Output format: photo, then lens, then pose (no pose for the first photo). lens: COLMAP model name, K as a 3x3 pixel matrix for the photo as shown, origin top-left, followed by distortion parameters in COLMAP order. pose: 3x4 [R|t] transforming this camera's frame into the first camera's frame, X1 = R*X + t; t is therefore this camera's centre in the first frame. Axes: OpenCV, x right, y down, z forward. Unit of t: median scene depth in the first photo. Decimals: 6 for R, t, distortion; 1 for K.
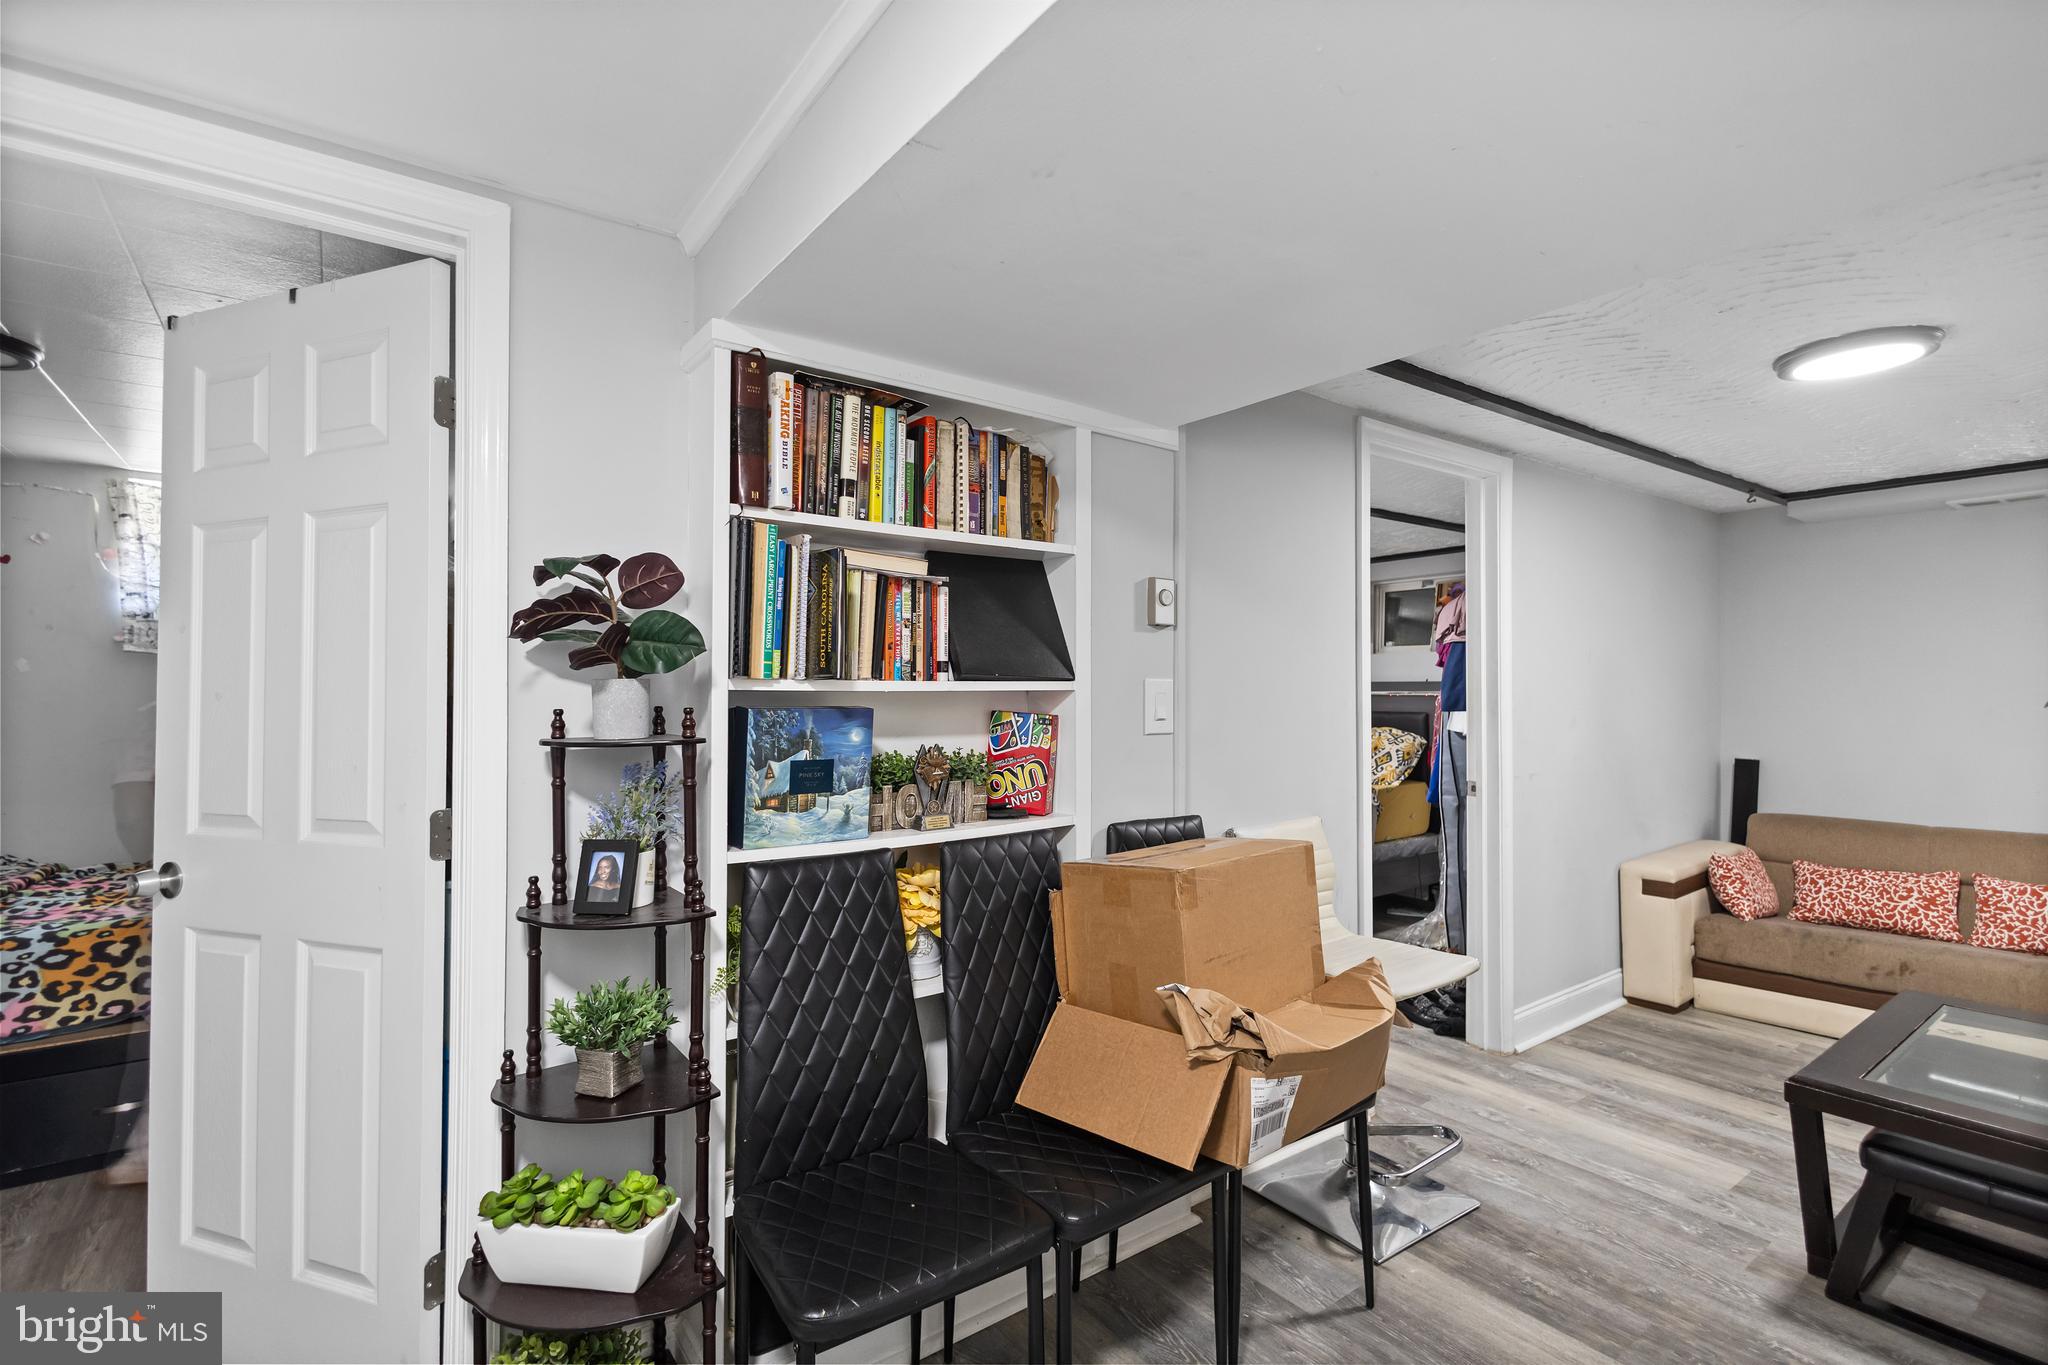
lens RADIAL K [[938.4, 0, 1027.3], [0, 938.4, 680.2], [0, 0, 1]] dist [0.004042, 0.000241]
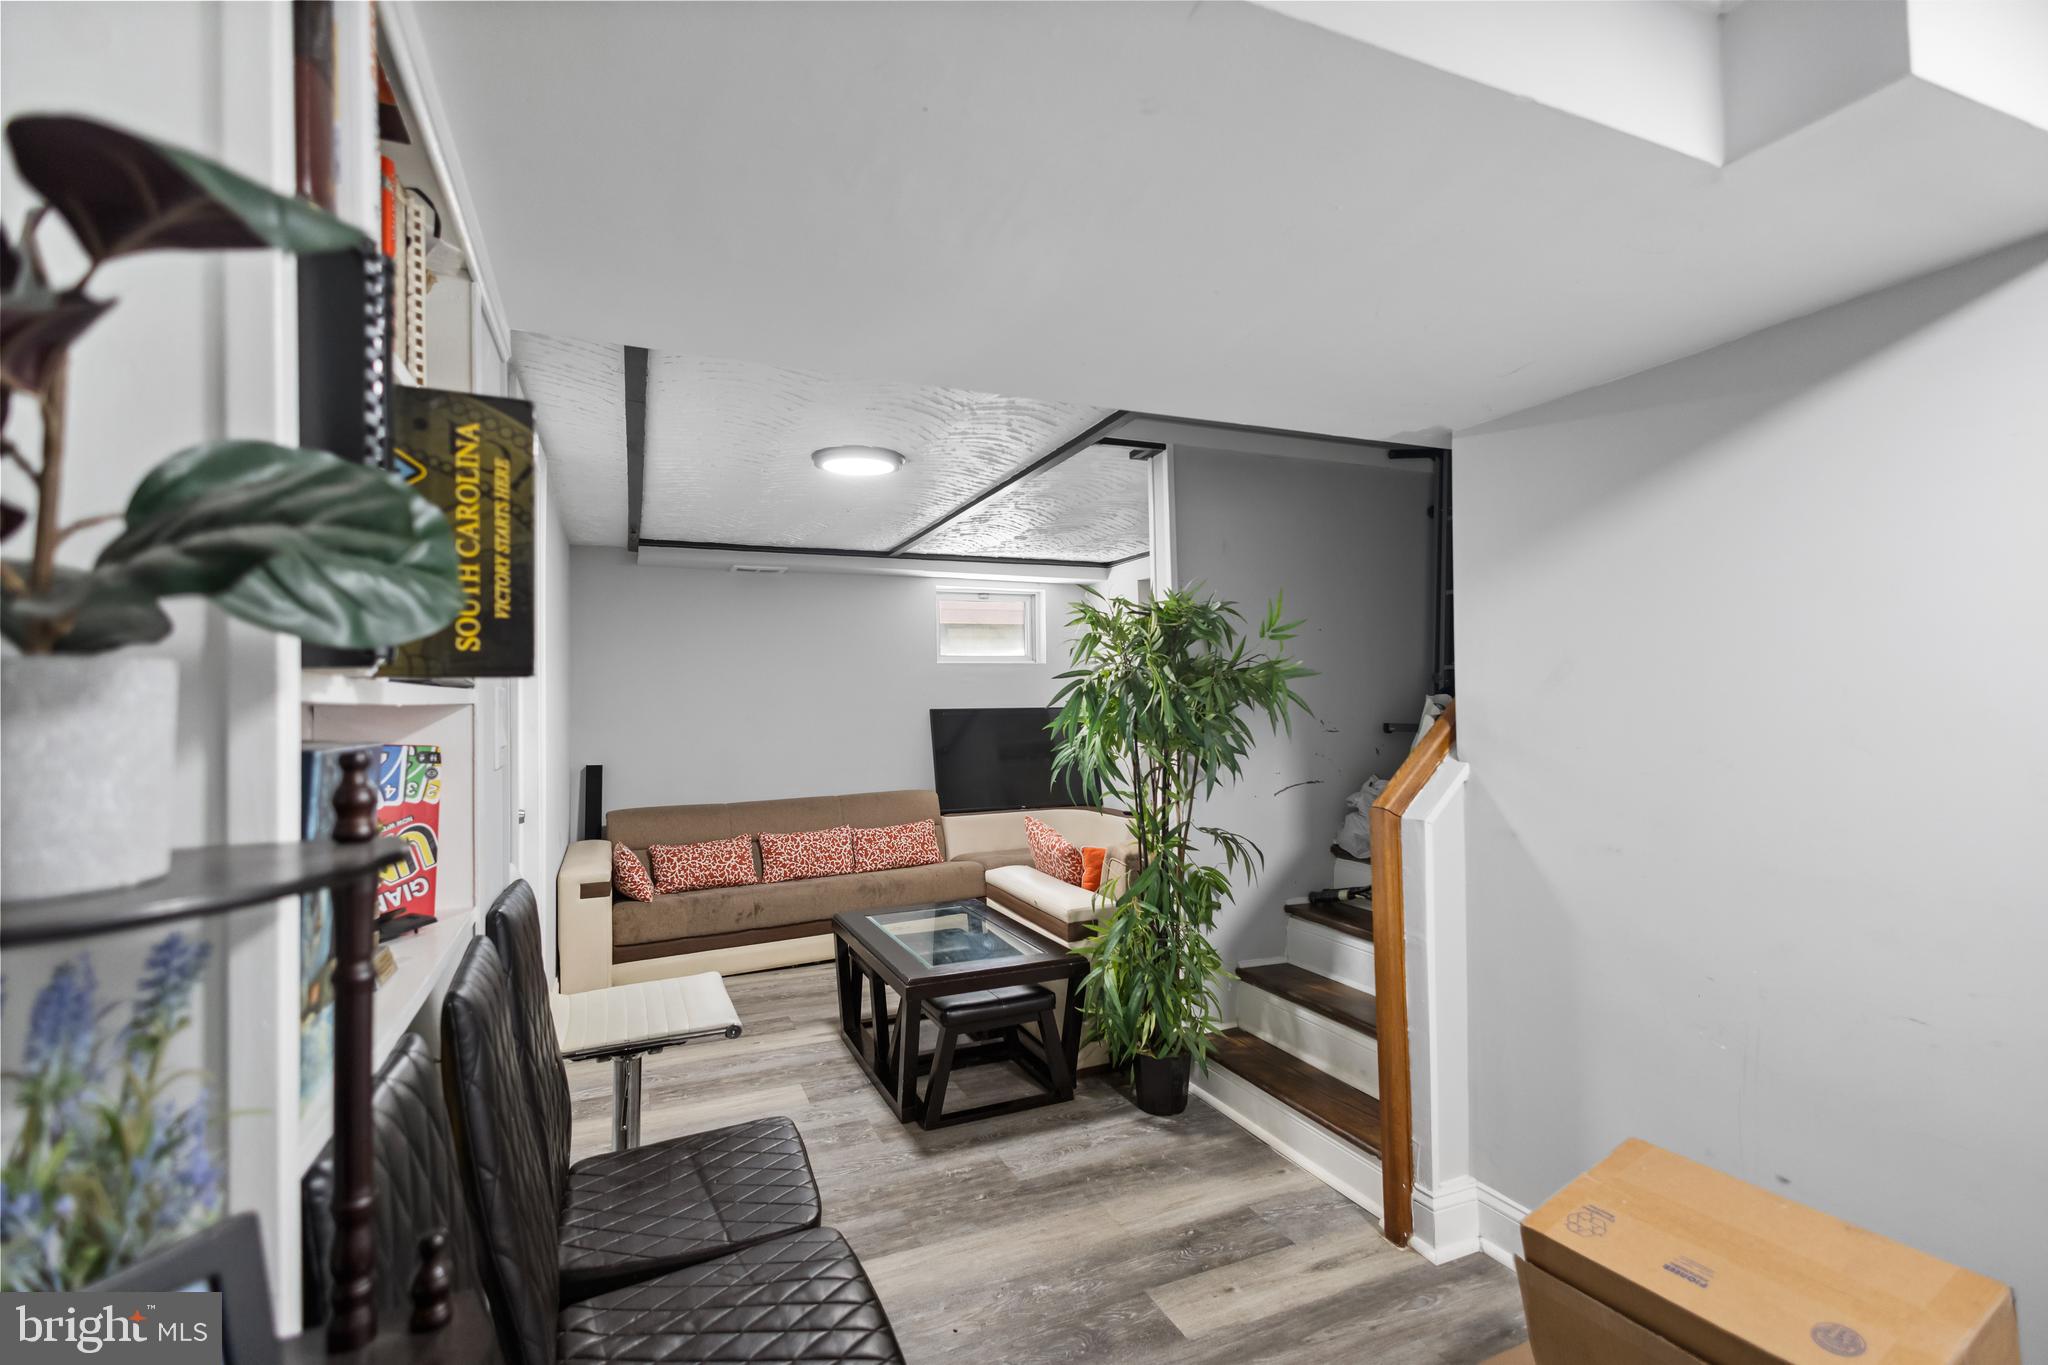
lens RADIAL K [[938.4, 0, 1026.8], [0, 938.4, 687.6], [0, 0, 1]] dist [0.004042, 0.000241]
pose [[0.233207, 0.009017, 0.972385, -0.270539], [0.003263, 0.999944, -0.010055, 0.004452], [-0.972422, 0.005517, 0.233164, 0.292008]]
